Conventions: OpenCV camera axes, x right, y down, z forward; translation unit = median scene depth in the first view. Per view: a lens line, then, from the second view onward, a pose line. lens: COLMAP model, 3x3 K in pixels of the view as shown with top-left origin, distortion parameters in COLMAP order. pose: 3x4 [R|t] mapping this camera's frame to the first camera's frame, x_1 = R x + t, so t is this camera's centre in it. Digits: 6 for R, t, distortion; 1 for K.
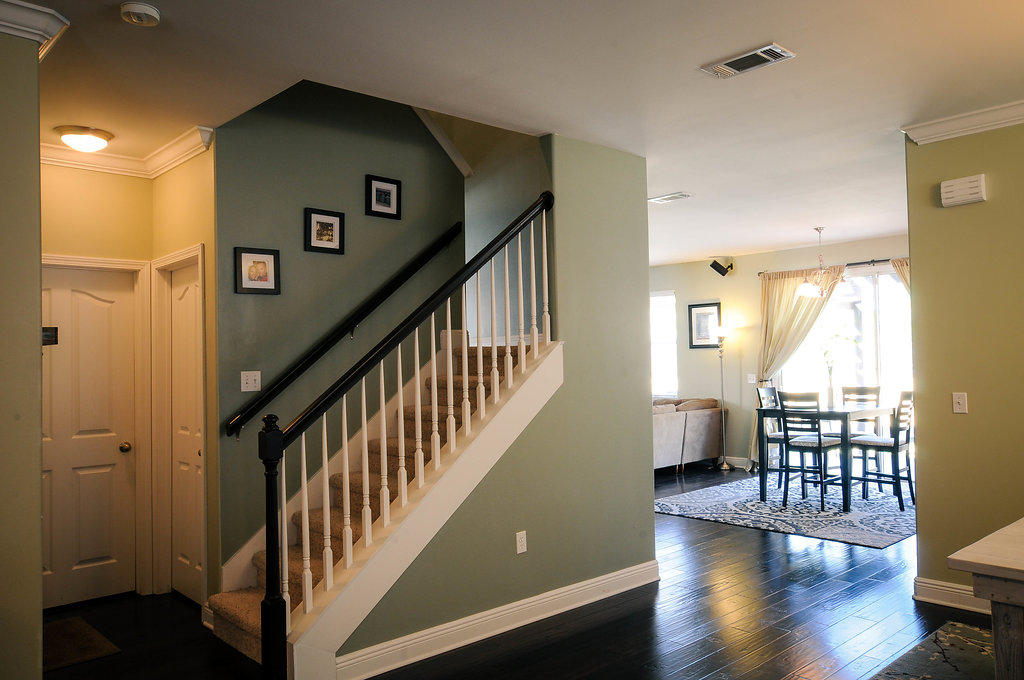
lens RADIAL K [[765.6, 0, 509.4], [0, 765.6, 343.1], [0, 0, 1]] dist [0.017840, 0.002063]
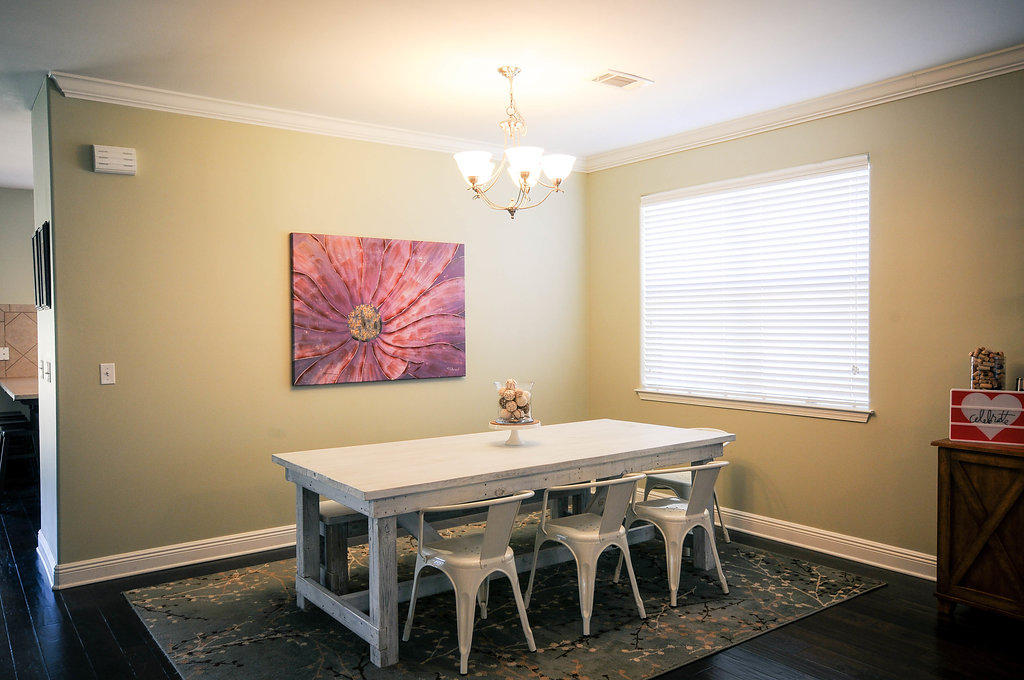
lens RADIAL K [[765.6, 0, 514.4], [0, 765.6, 341.9], [0, 0, 1]] dist [0.017840, 0.002063]
pose [[0.098867, -0.006694, 0.995078, -0.283781], [-0.020539, 0.999751, 0.008766, 0.014184], [-0.994889, -0.021304, 0.098705, 0.313477]]
